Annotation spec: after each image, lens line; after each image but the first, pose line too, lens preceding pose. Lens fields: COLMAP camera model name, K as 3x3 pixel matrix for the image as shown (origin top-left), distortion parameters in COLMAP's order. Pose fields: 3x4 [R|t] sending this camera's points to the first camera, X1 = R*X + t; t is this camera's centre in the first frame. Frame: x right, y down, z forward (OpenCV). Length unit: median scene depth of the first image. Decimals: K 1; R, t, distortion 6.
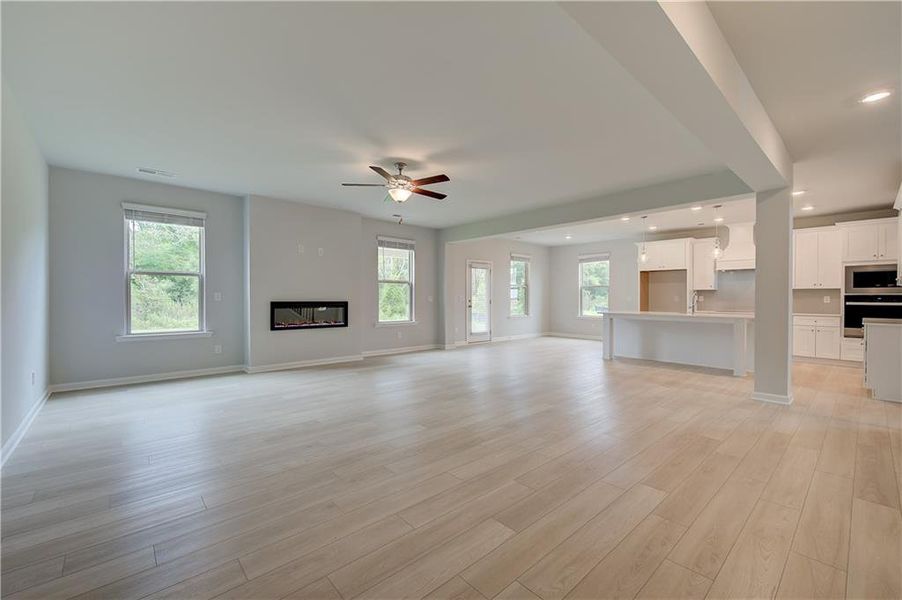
lens RADIAL K [[366.2, 0, 451.0], [0, 366.2, 300.0], [0, 0, 1]] dist [0.013415, -0.004991]
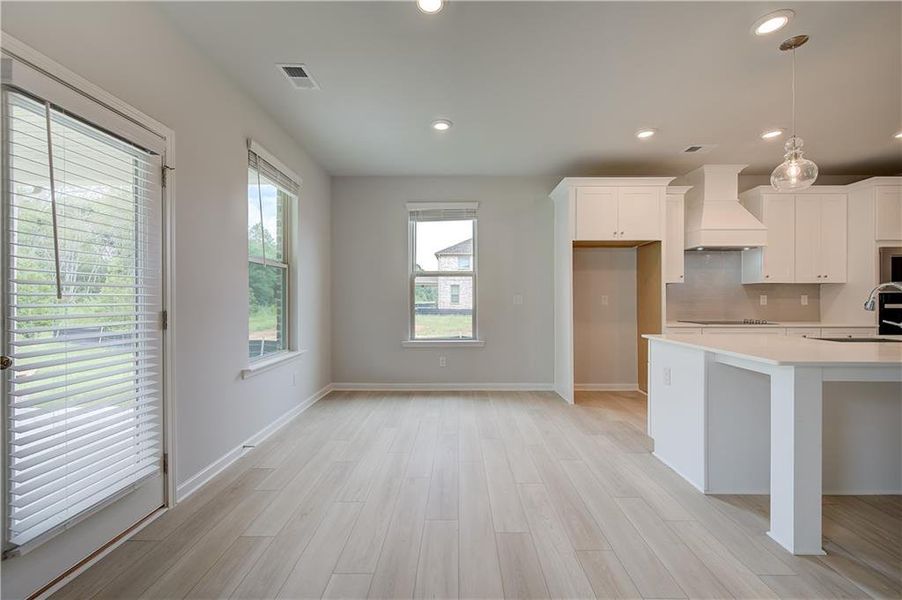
lens RADIAL K [[366.2, 0, 451.0], [0, 366.2, 300.0], [0, 0, 1]] dist [0.013415, -0.004991]
pose [[0.671260, -0.005390, 0.741203, 0.079267], [0.008322, 0.999965, -0.000266, -0.006132], [-0.741176, 0.006347, 0.671281, 0.952001]]
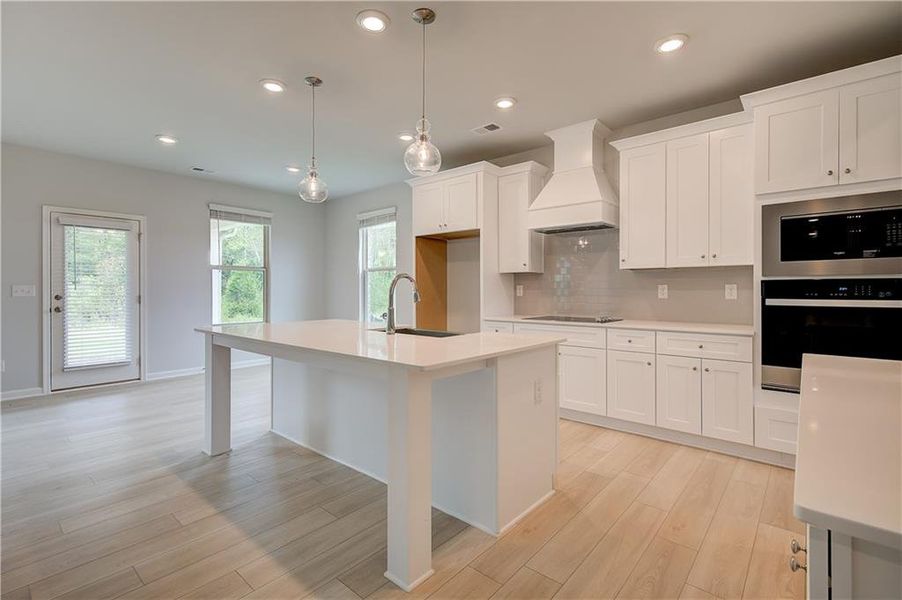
lens RADIAL K [[410.3, 0, 452.5], [0, 410.3, 289.2], [0, 0, 1]] dist [0.011159, -0.000039]
pose [[0.991572, -0.003956, 0.129494, 0.581638], [0.005018, 0.999956, -0.007880, -0.001947], [-0.129457, 0.008464, 0.991549, 0.518180]]
